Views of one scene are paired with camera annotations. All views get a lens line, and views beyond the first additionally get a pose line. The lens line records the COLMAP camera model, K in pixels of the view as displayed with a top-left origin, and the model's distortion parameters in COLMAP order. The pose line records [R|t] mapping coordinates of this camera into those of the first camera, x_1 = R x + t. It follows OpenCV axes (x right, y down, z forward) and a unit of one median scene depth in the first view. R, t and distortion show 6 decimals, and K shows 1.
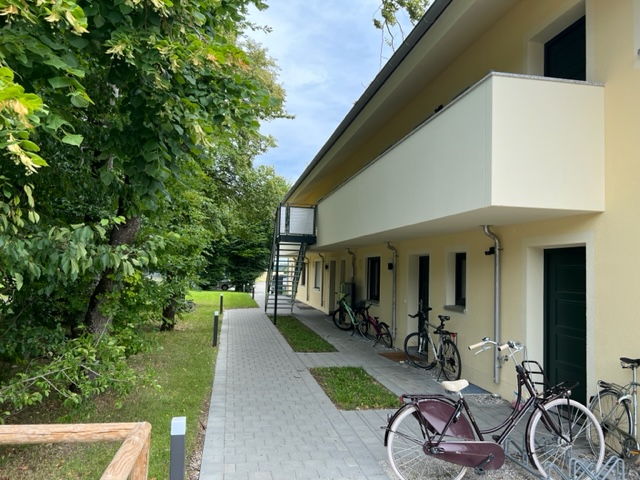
lens RADIAL K [[486.1, 0, 320.0], [0, 486.1, 240.0], [0, 0, 1]] dist [-0.000287, -0.000179]
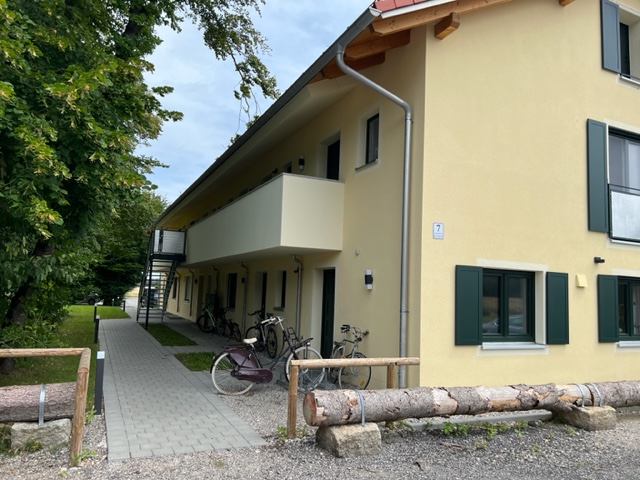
lens RADIAL K [[480.3, 0, 320.6], [0, 480.3, 245.3], [0, 0, 1]] dist [0.049359, -0.001227]
pose [[0.967768, 0.027731, 0.250311, 0.015958], [-0.022151, 0.999440, -0.025081, -0.009913], [-0.250866, 0.018728, 0.967841, -0.238382]]
